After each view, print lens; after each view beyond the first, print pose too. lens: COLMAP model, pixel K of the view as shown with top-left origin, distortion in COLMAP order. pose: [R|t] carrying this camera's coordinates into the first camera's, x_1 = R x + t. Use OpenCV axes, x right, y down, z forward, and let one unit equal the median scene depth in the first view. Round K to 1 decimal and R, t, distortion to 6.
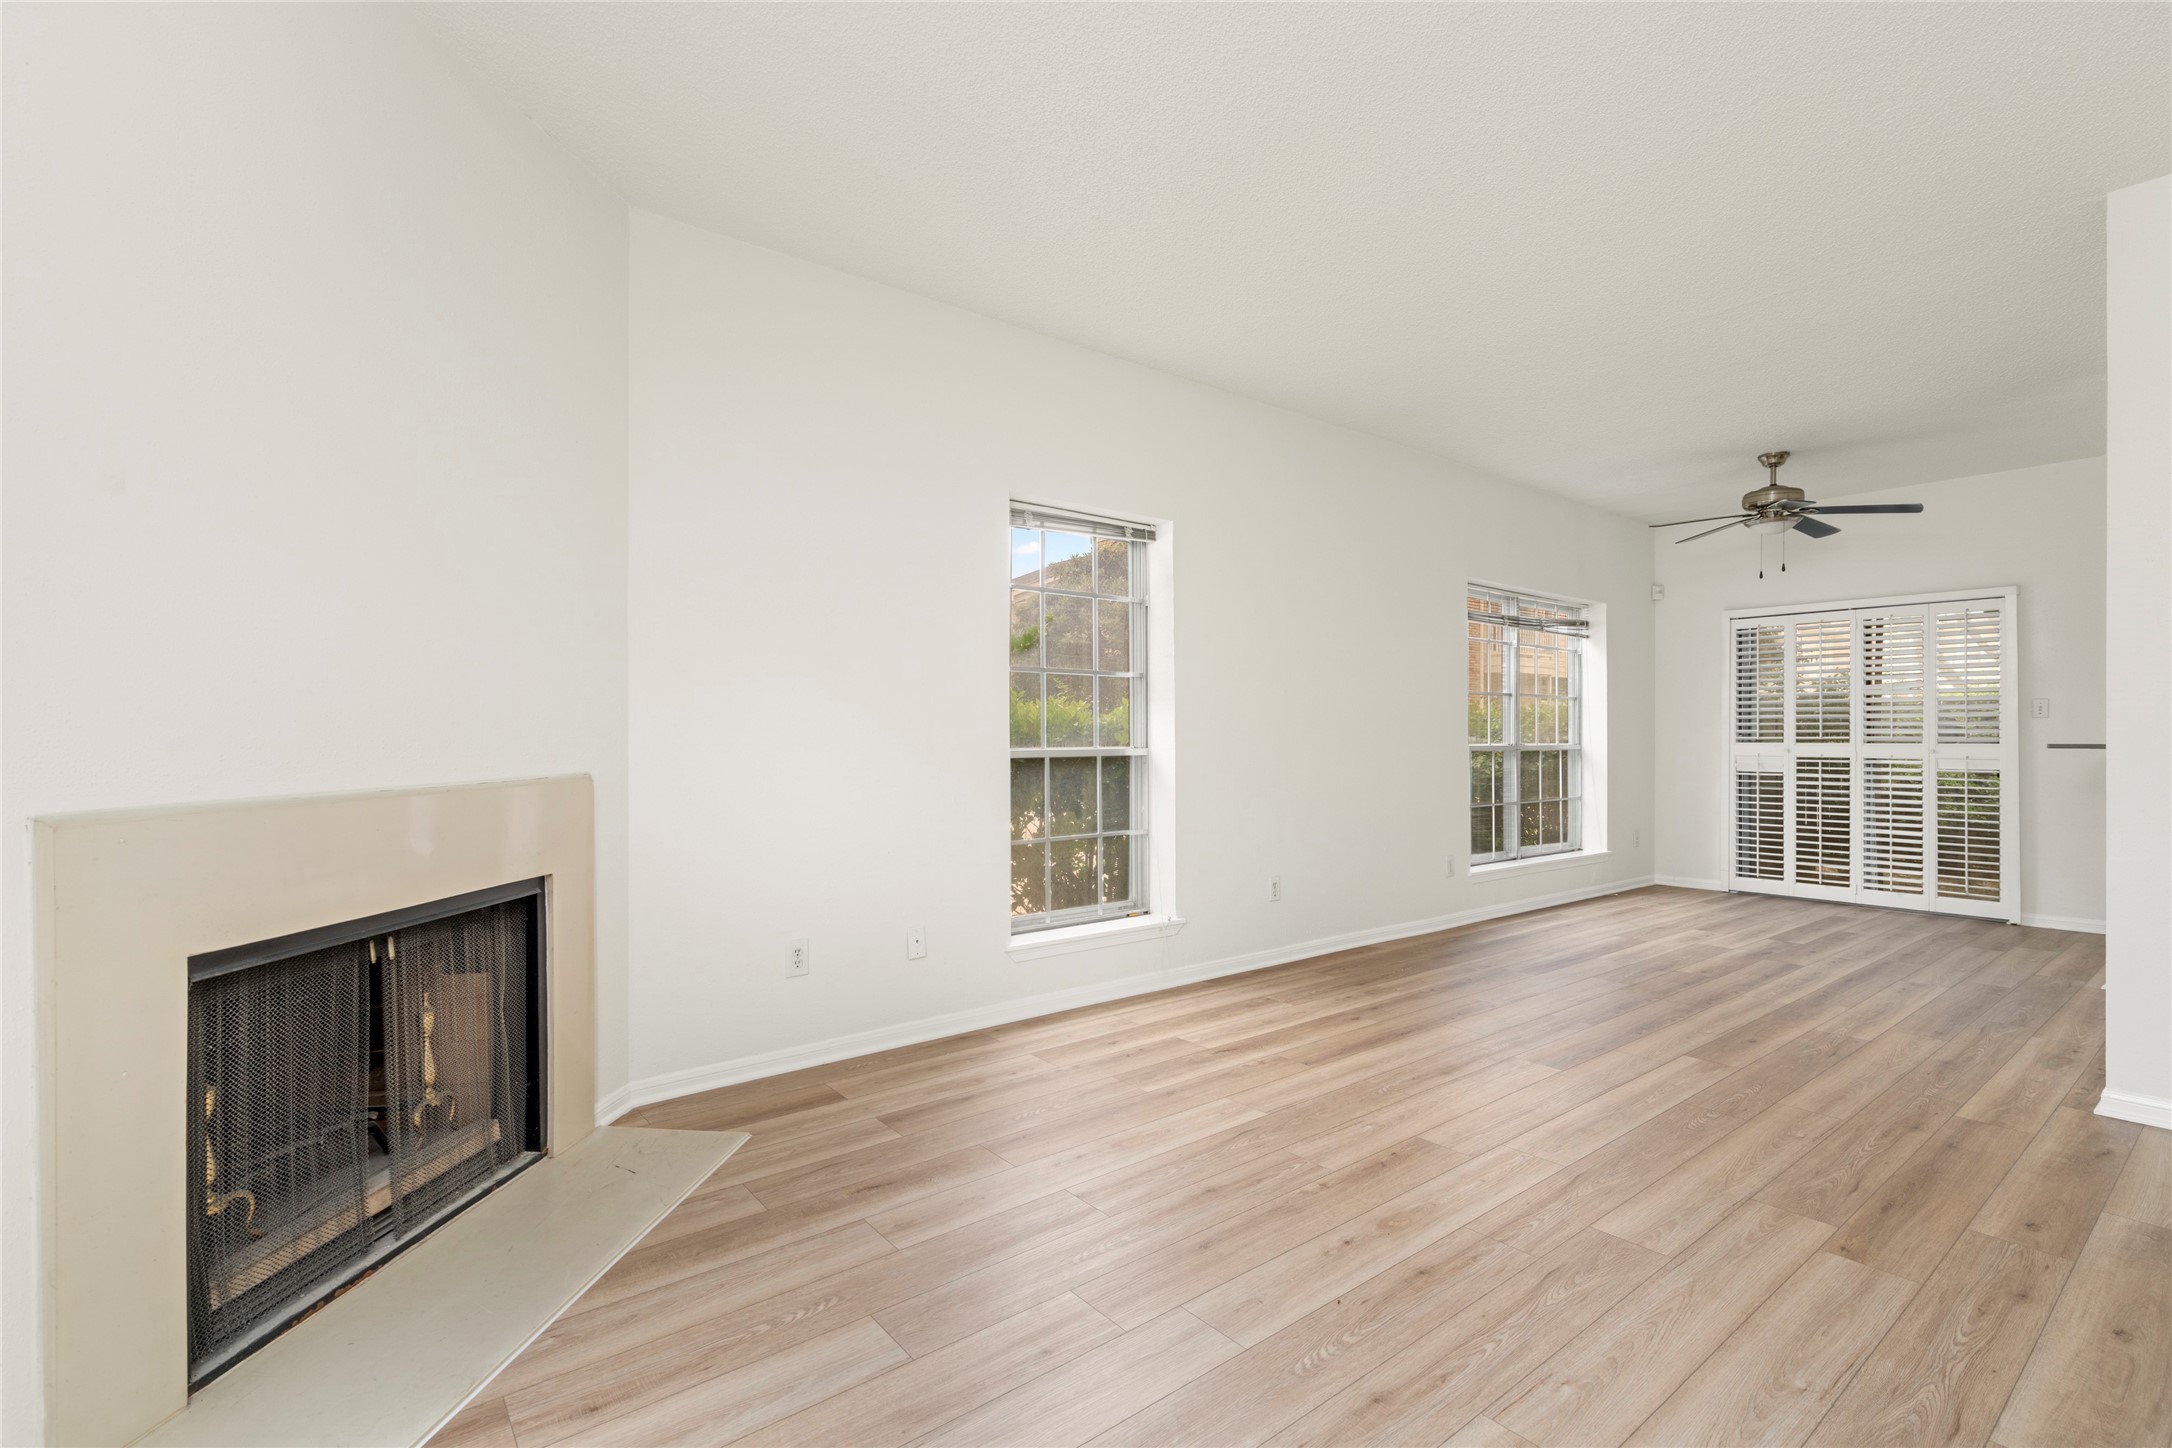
lens RADIAL K [[979.0, 0, 1086.0], [0, 979.0, 724.0], [0, 0, 1]] dist [0.001571, 0.000255]
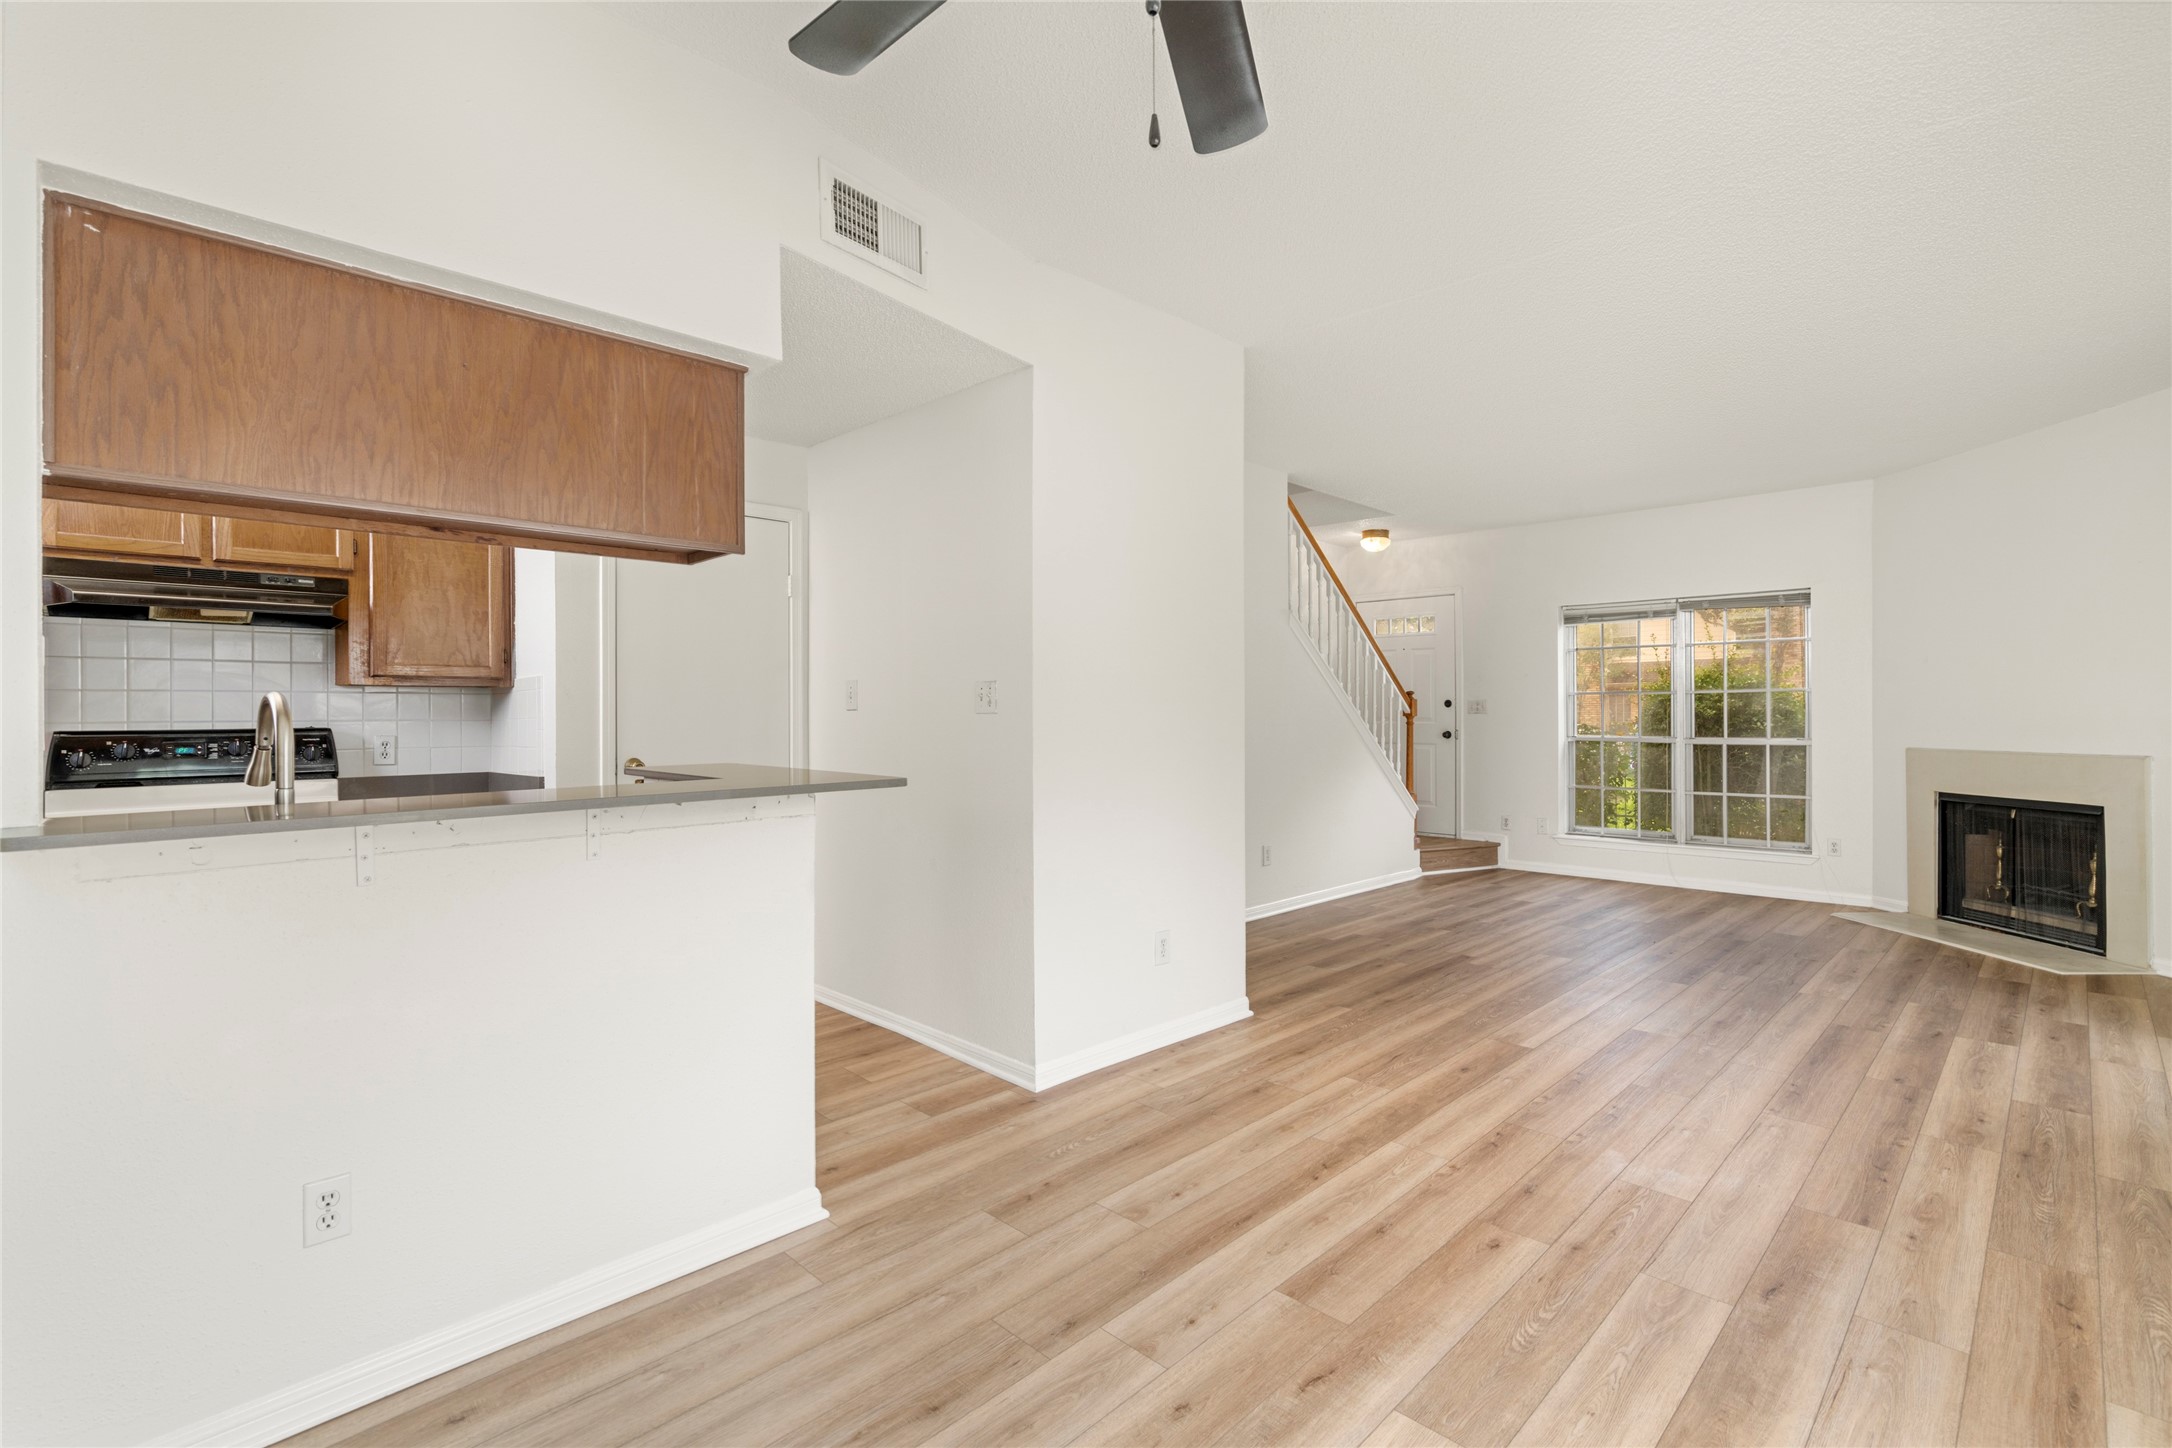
lens RADIAL K [[979.0, 0, 1086.0], [0, 979.0, 724.0], [0, 0, 1]] dist [0.001571, 0.000255]
pose [[-0.992786, 0.003797, -0.119841, 0.702529], [0.003435, 0.999989, 0.003226, -0.007391], [0.119852, 0.002791, -0.992788, 1.151199]]
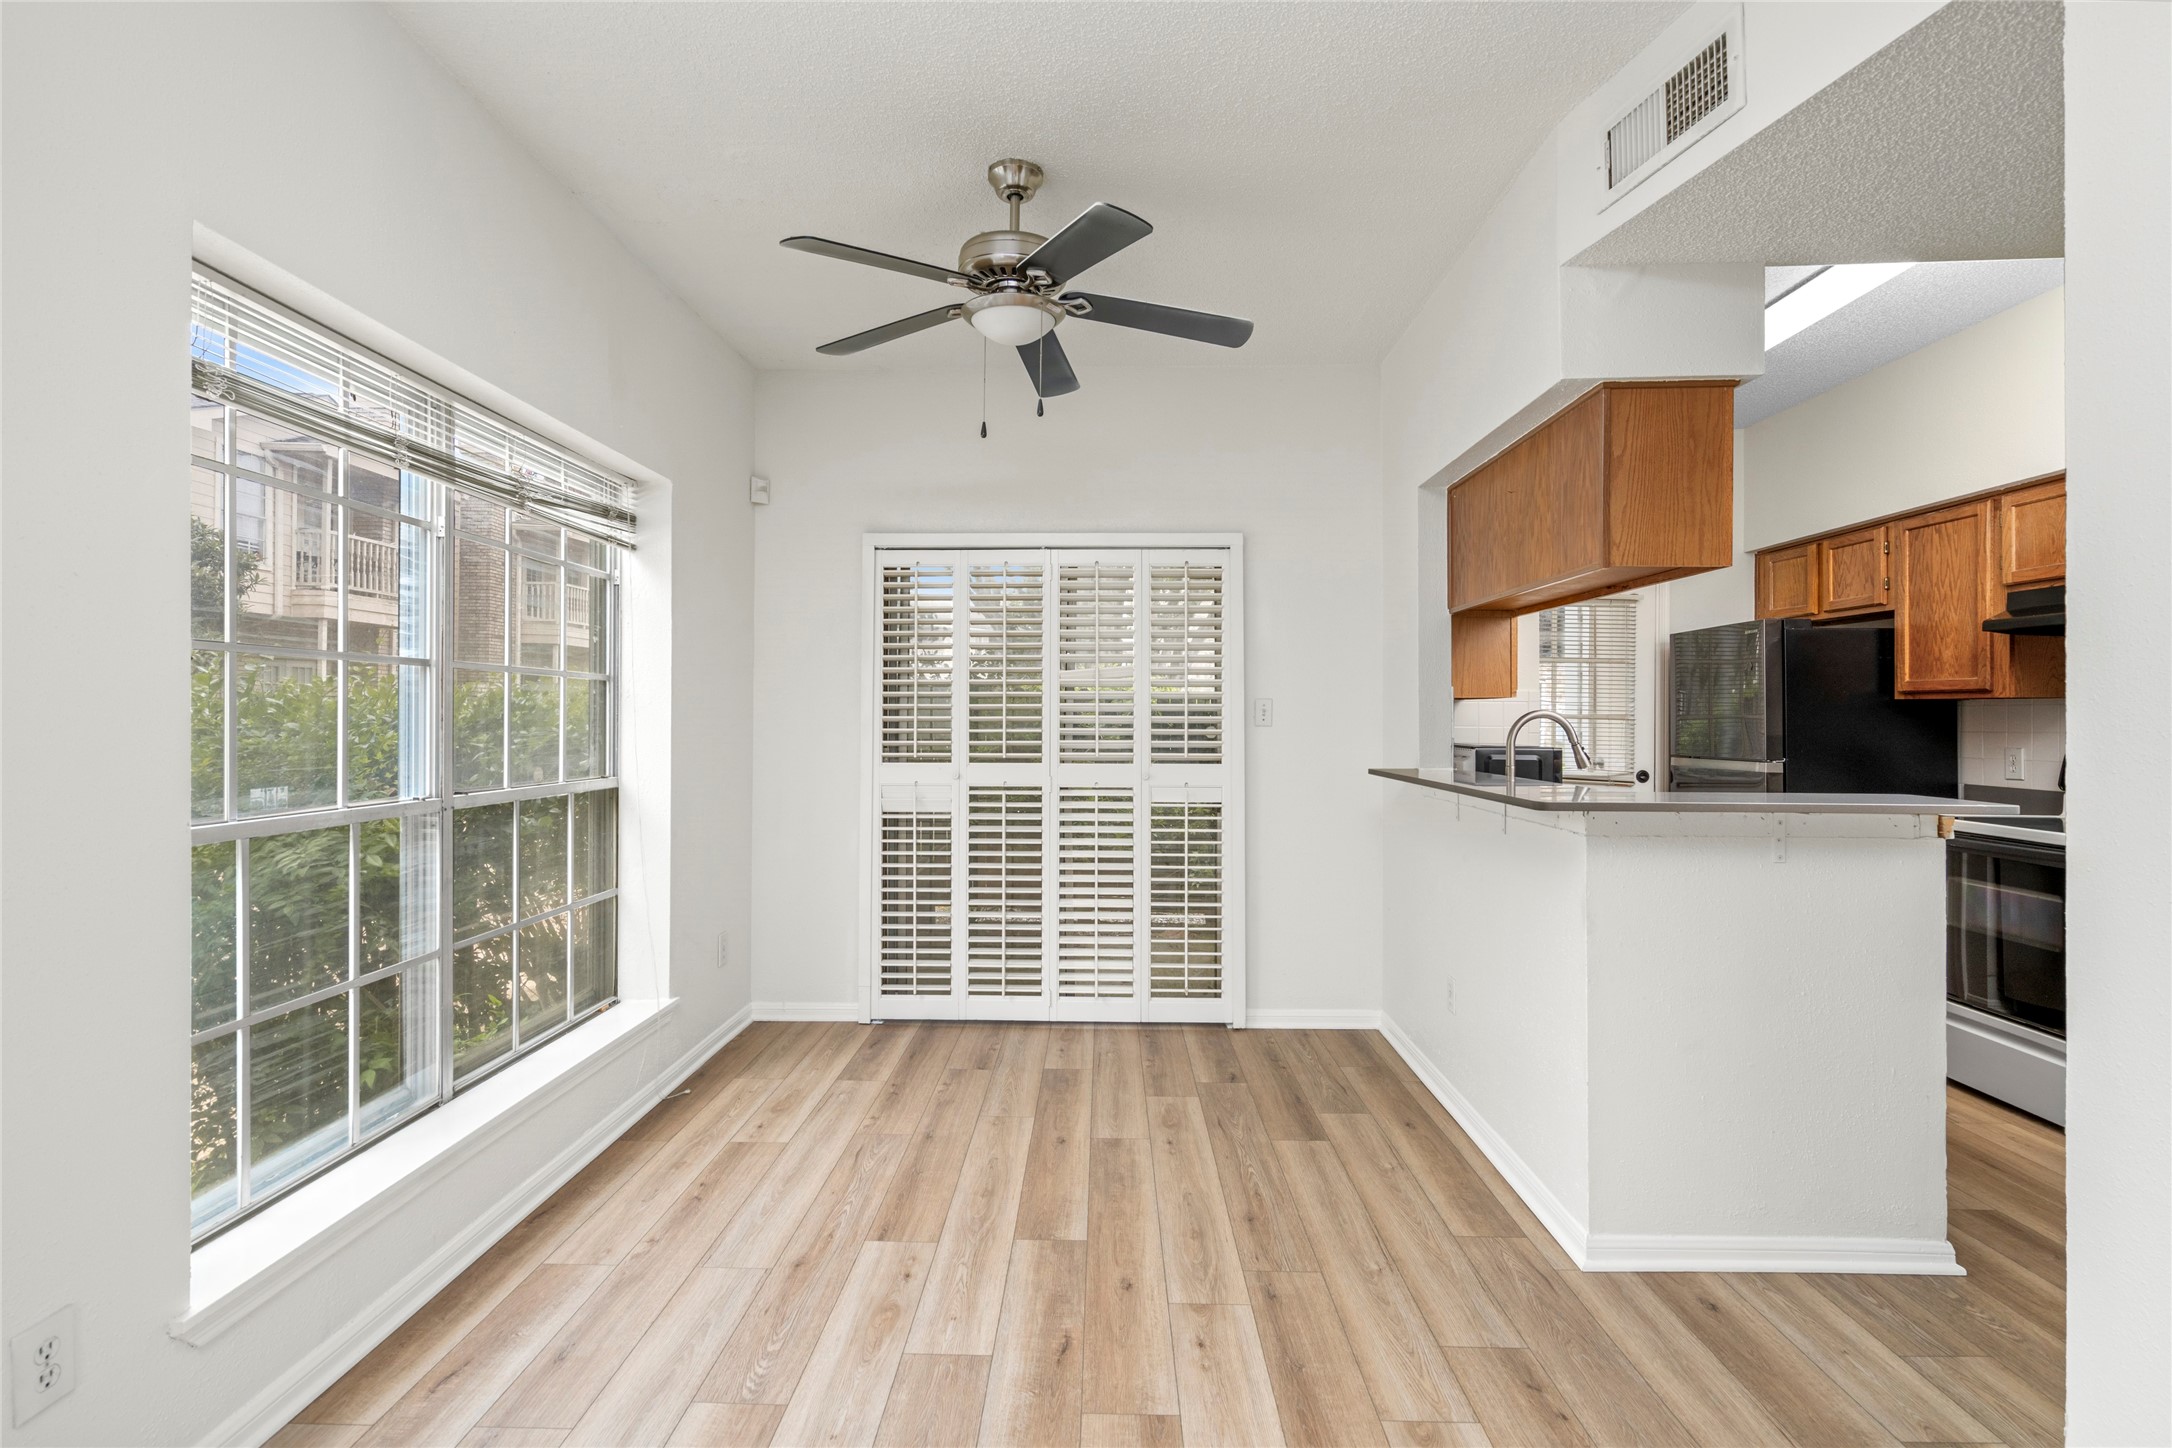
lens RADIAL K [[1038.3, 0, 1086.0], [0, 1038.3, 724.0], [0, 0, 1]] dist [0.001313, 0.000322]
pose [[0.639097, -0.003049, 0.769120, 0.320505], [-0.011165, 0.999850, 0.013242, -0.015948], [-0.769045, -0.017050, 0.638968, 0.615024]]
